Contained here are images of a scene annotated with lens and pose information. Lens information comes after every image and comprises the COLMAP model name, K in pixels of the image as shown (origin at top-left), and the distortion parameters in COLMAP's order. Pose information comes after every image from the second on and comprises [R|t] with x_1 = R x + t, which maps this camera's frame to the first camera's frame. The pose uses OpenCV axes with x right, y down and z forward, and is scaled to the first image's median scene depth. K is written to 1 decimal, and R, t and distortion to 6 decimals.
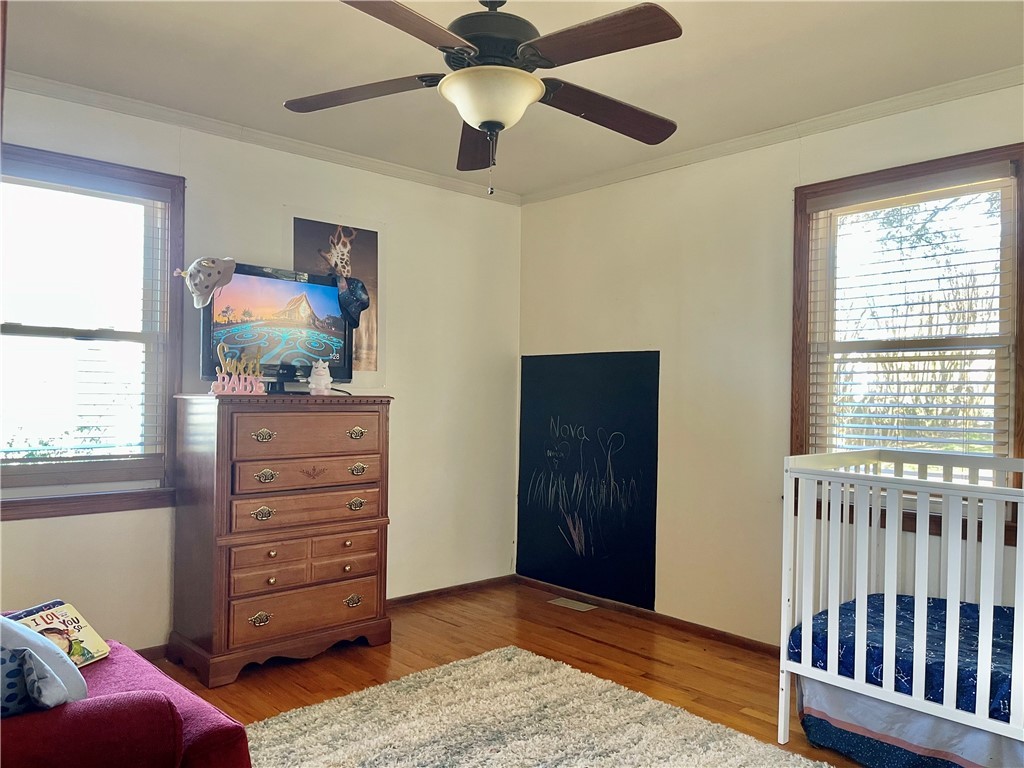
lens RADIAL K [[768.7, 0, 519.2], [0, 768.7, 390.0], [0, 0, 1]] dist [0.065048, -0.078760]
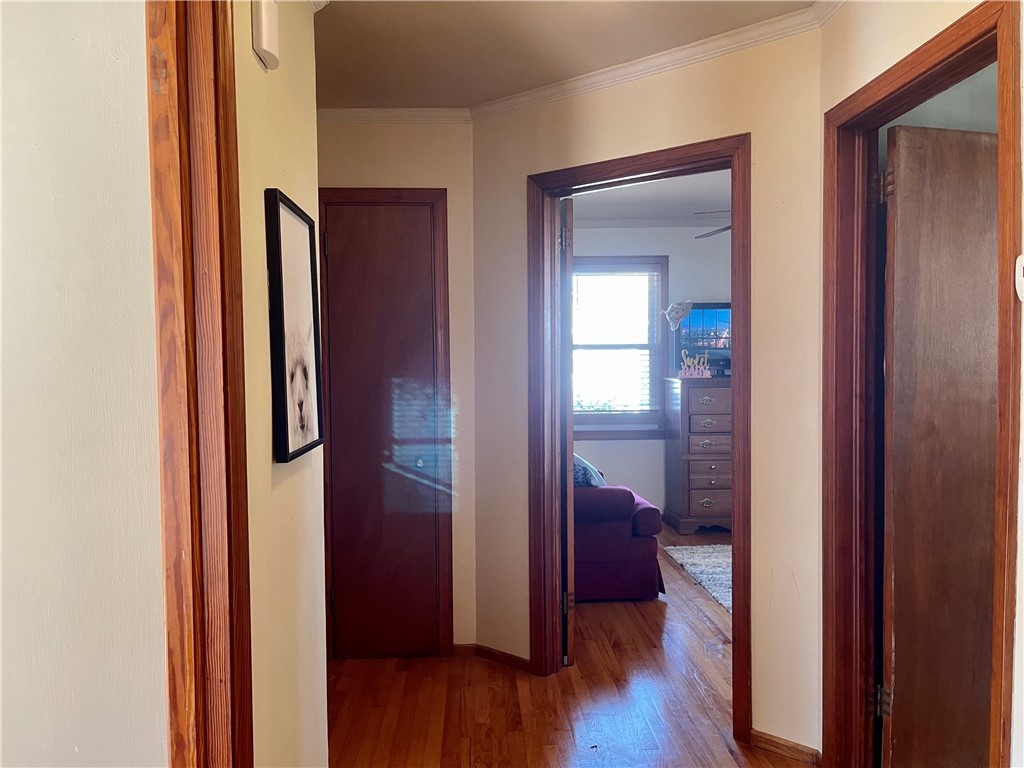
lens RADIAL K [[768.7, 0, 513.7], [0, 768.7, 386.7], [0, 0, 1]] dist [0.065048, -0.078760]
pose [[0.766214, 0.000888, -0.642585, 0.467801], [0.020803, 0.999441, 0.026187, -0.028782], [0.642249, -0.033432, 0.765767, -0.639934]]
